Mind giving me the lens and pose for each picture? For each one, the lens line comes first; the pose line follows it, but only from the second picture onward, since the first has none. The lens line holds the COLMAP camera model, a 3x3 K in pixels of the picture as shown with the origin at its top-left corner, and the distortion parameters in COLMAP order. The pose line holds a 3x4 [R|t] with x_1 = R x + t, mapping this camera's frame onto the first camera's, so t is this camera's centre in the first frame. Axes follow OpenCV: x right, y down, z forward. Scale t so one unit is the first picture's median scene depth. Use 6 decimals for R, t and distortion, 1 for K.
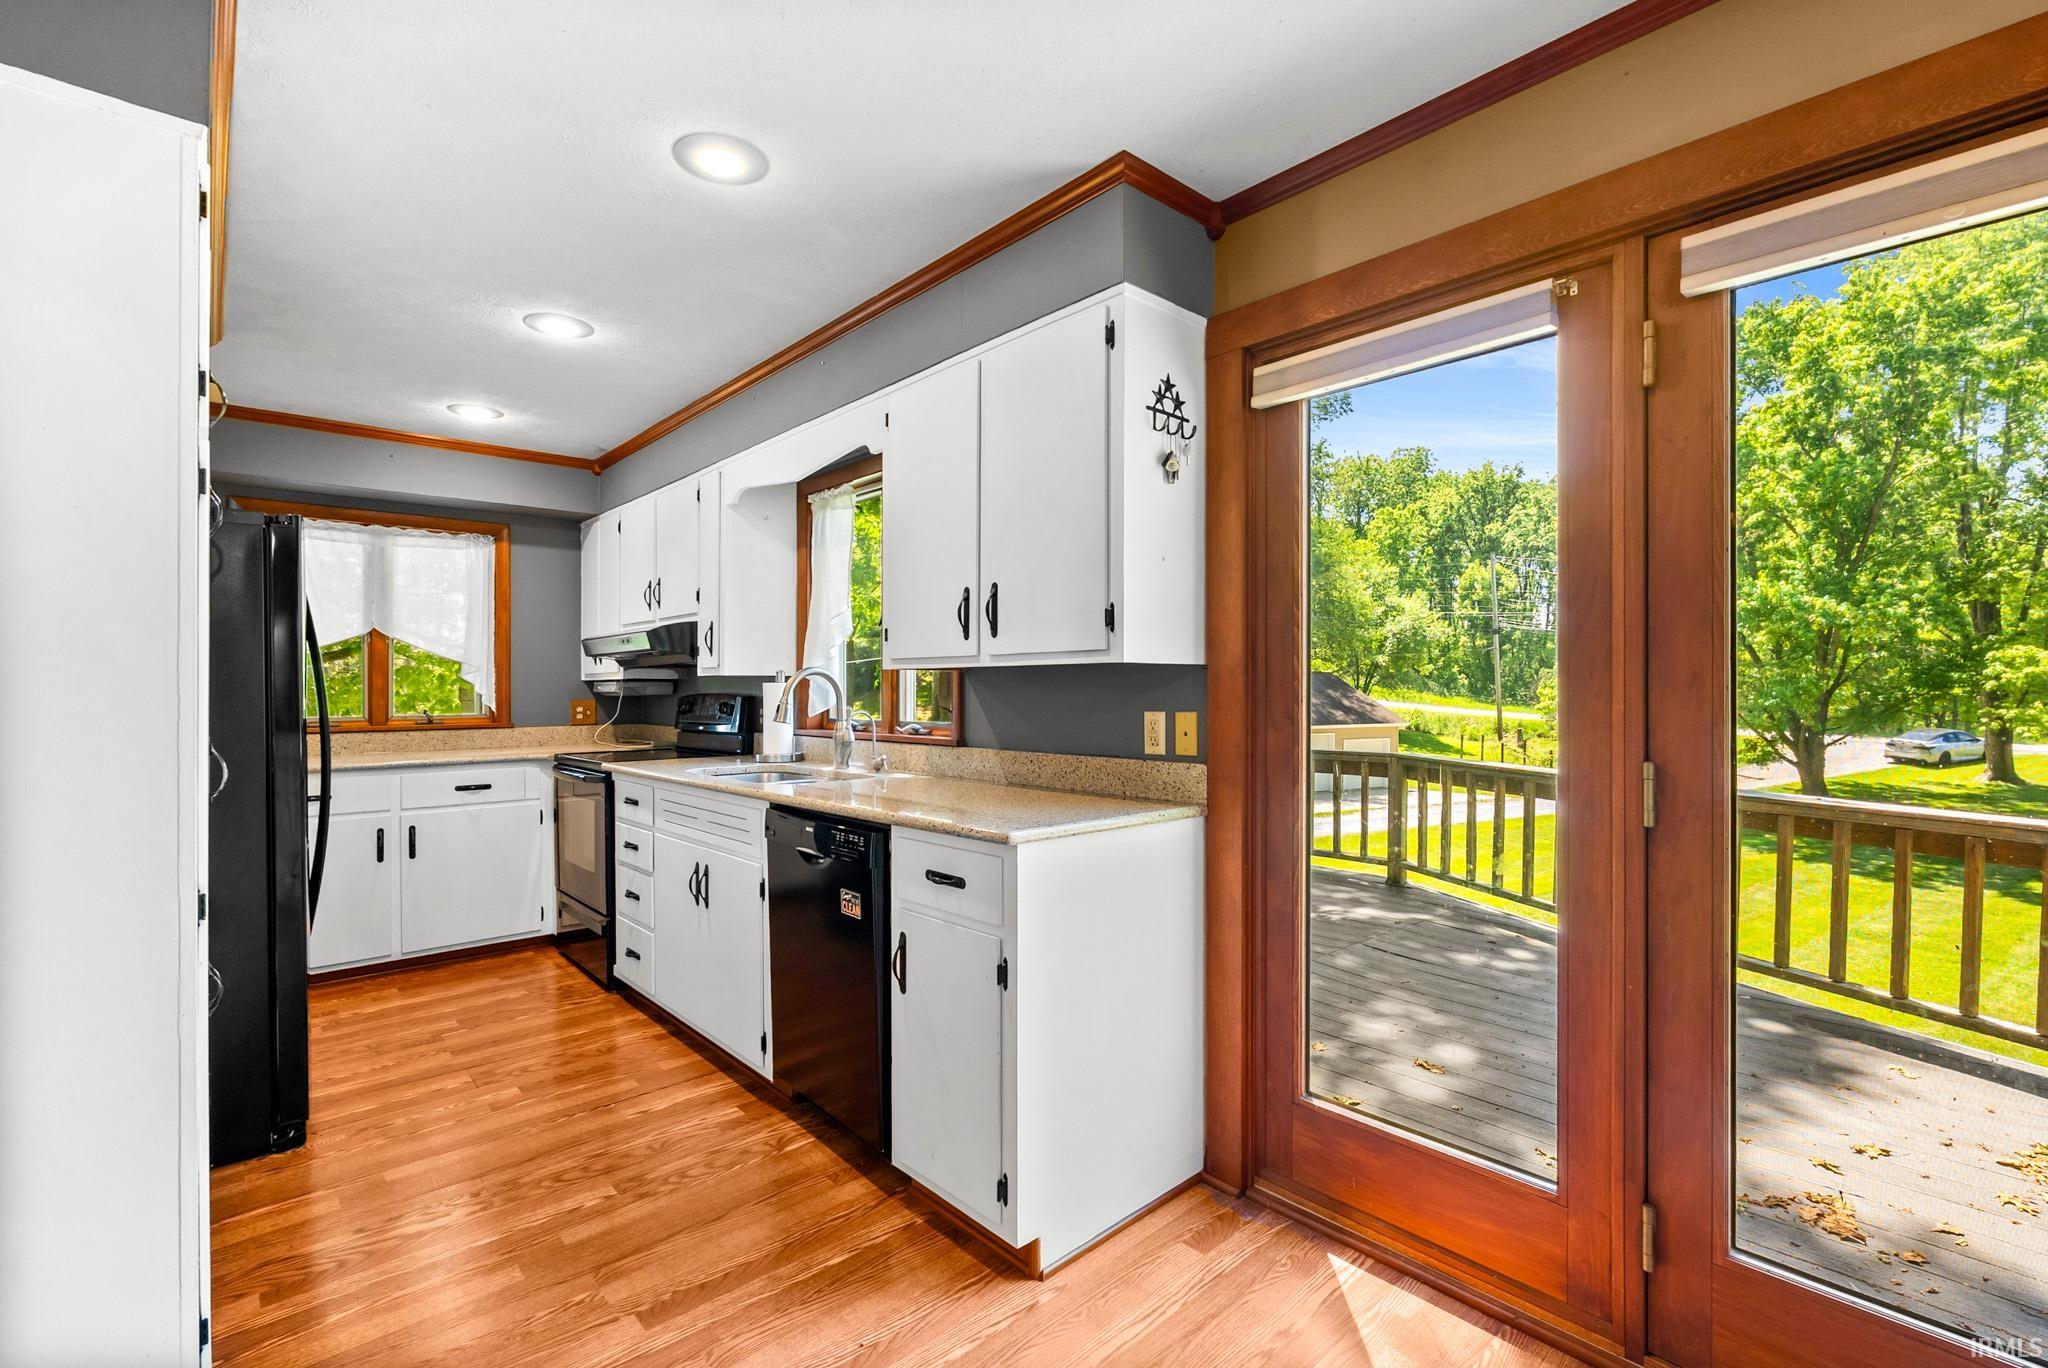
lens RADIAL K [[904.6, 0, 1016.8], [0, 904.6, 682.5], [0, 0, 1]] dist [-0.013066, 0.001262]
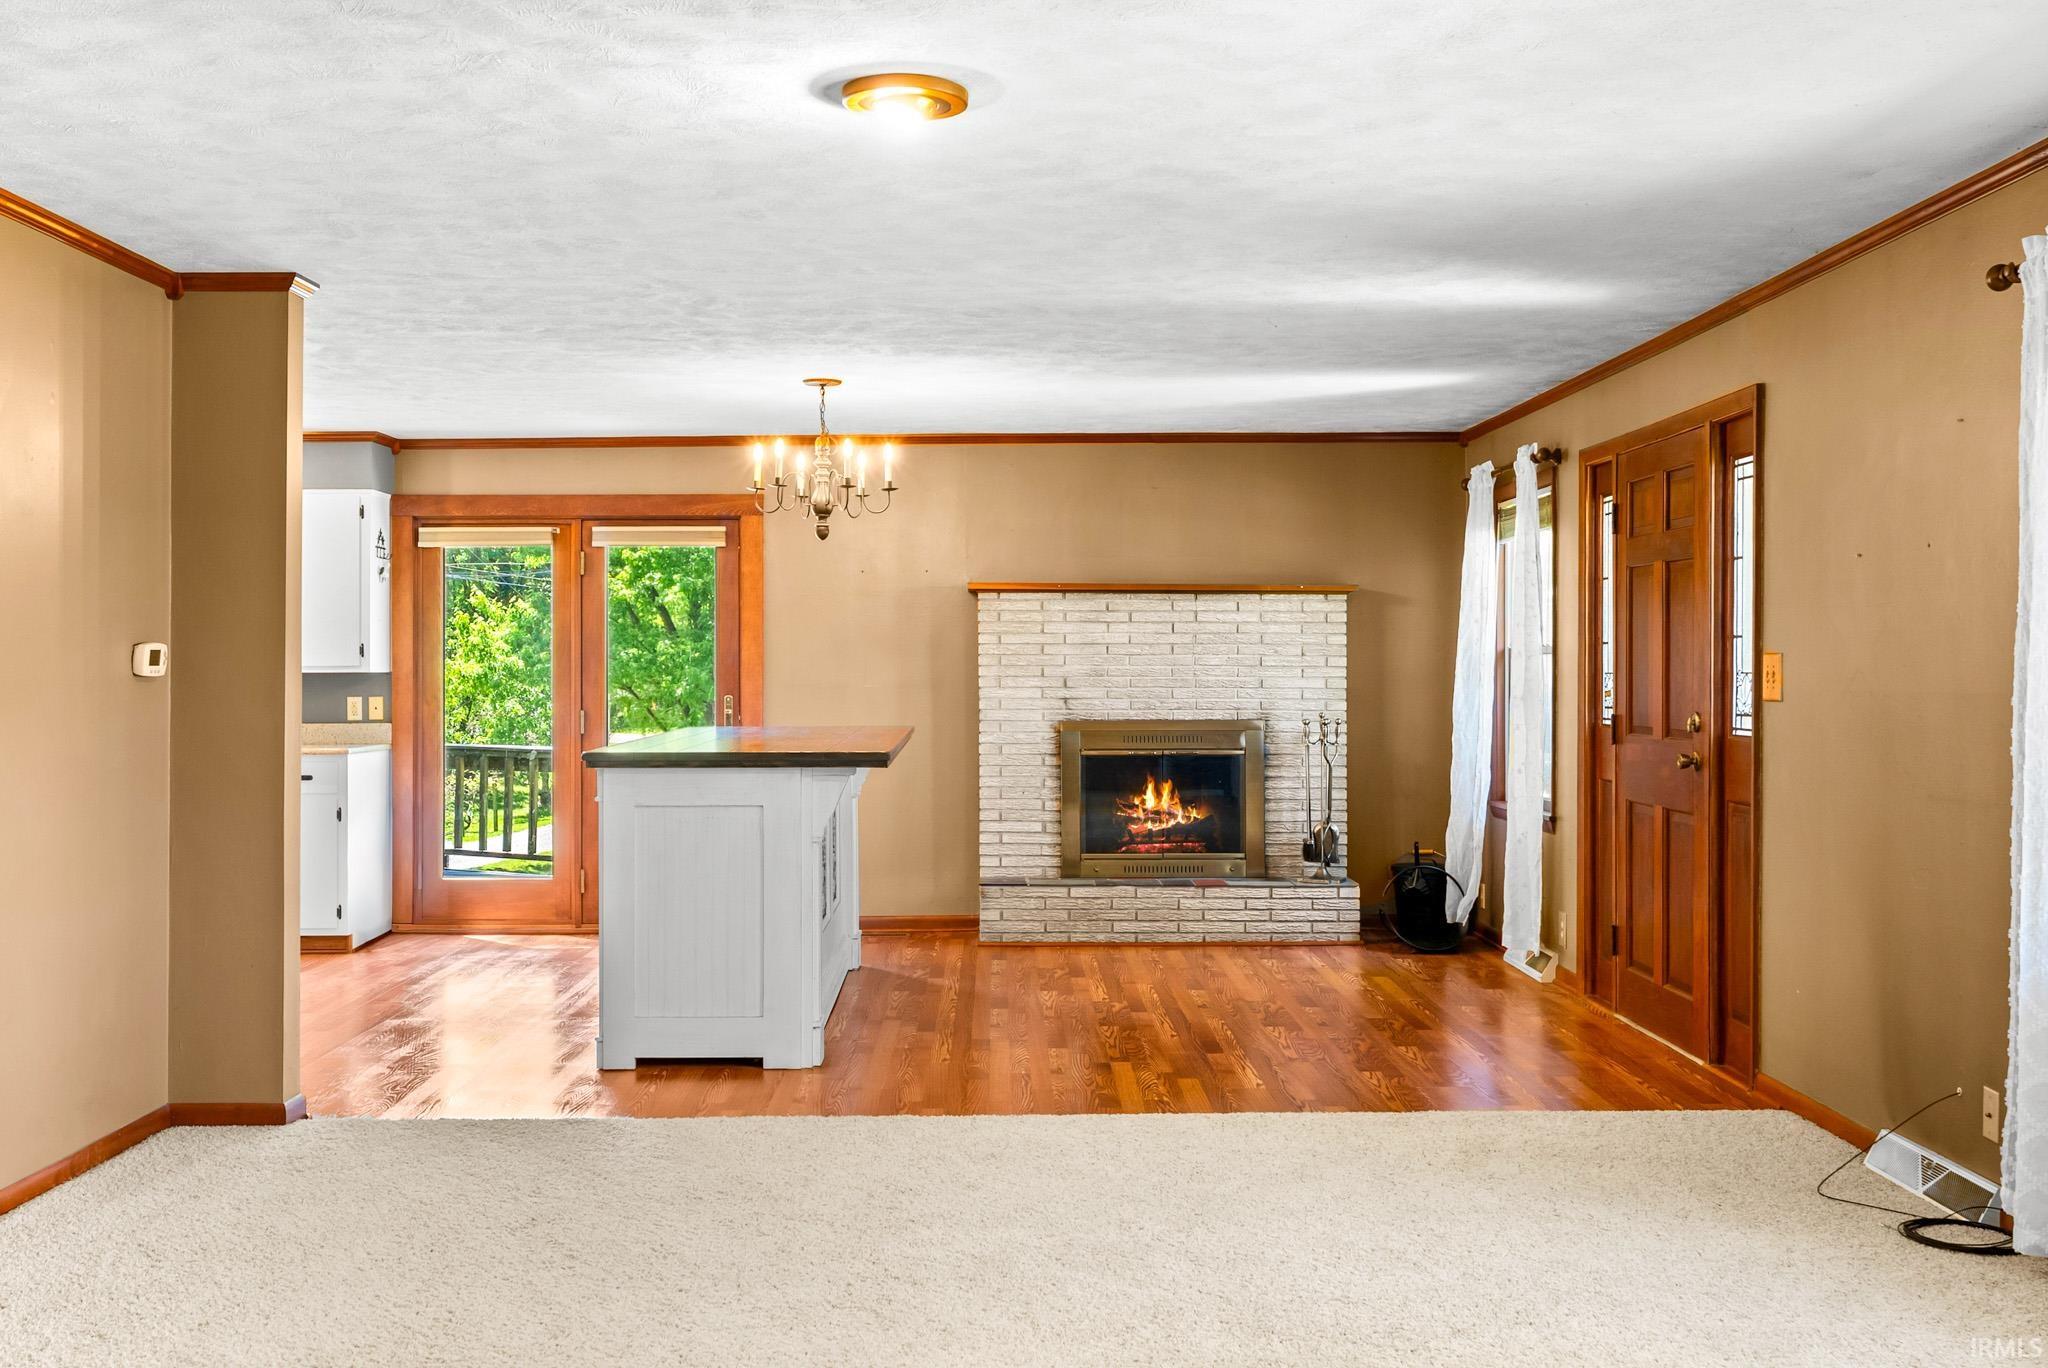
lens RADIAL K [[2048.1, 0, 989.4], [0, 2048.1, 662.8], [0, 0, 1]] dist [0.010715, 0.000000]
pose [[0.668901, -0.000104, 0.743351, -2.216299], [-0.002636, 0.999993, 0.002511, -0.054705], [-0.743347, -0.003639, 0.668896, -2.924965]]
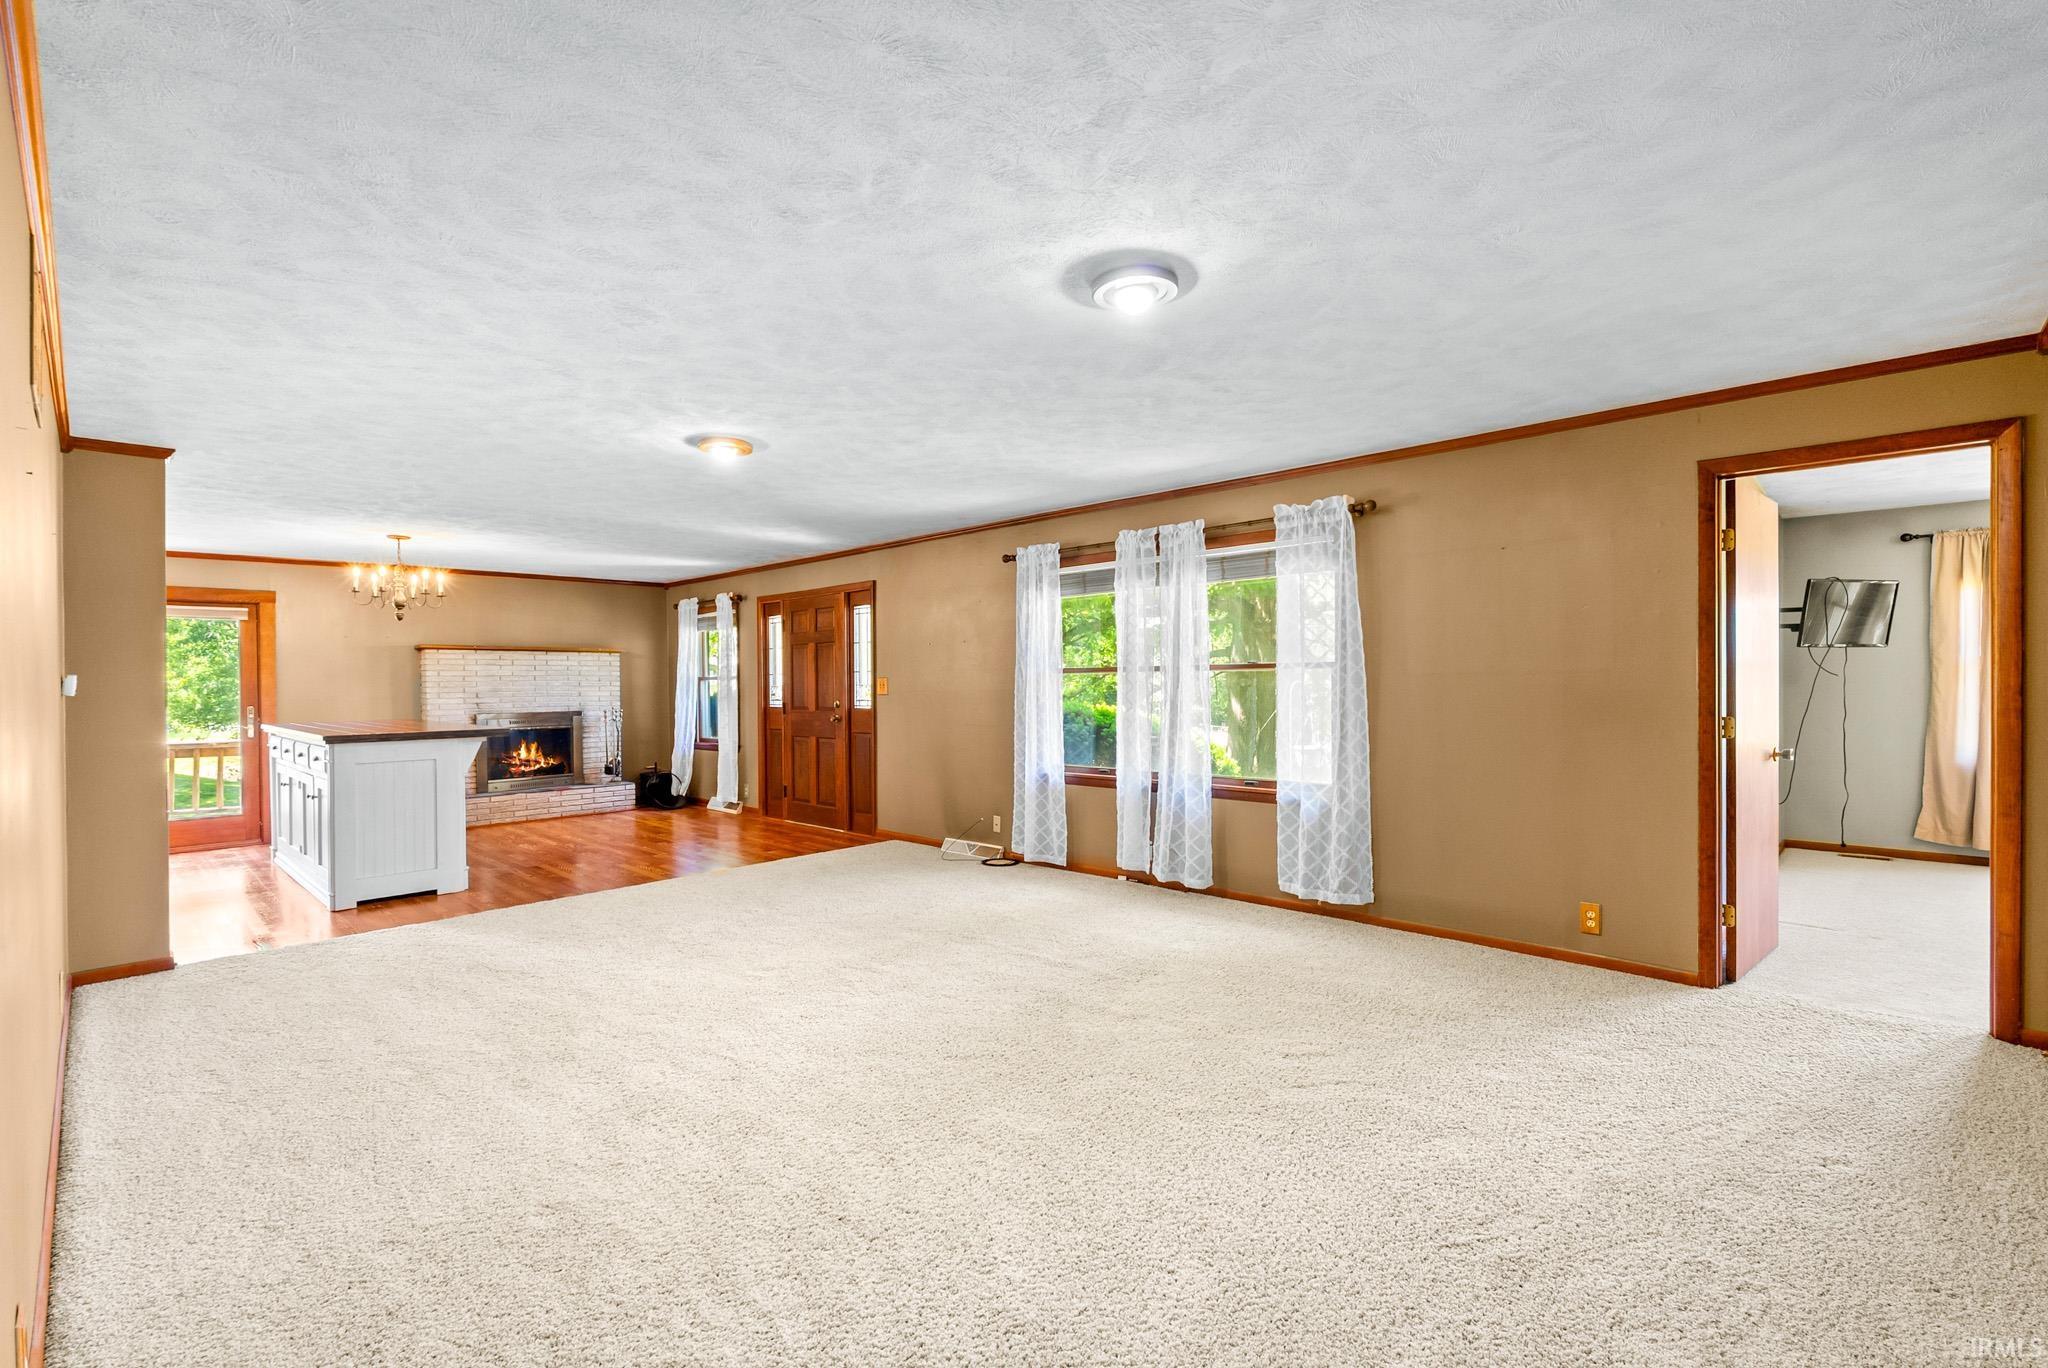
lens RADIAL K [[904.6, 0, 1030.9], [0, 904.6, 688.6], [0, 0, 1]] dist [-0.013066, 0.001262]
pose [[-0.079730, -0.007618, 0.996787, -2.856248], [0.006140, 0.999948, 0.008133, -0.047093], [-0.996798, 0.006769, -0.079679, -2.169722]]
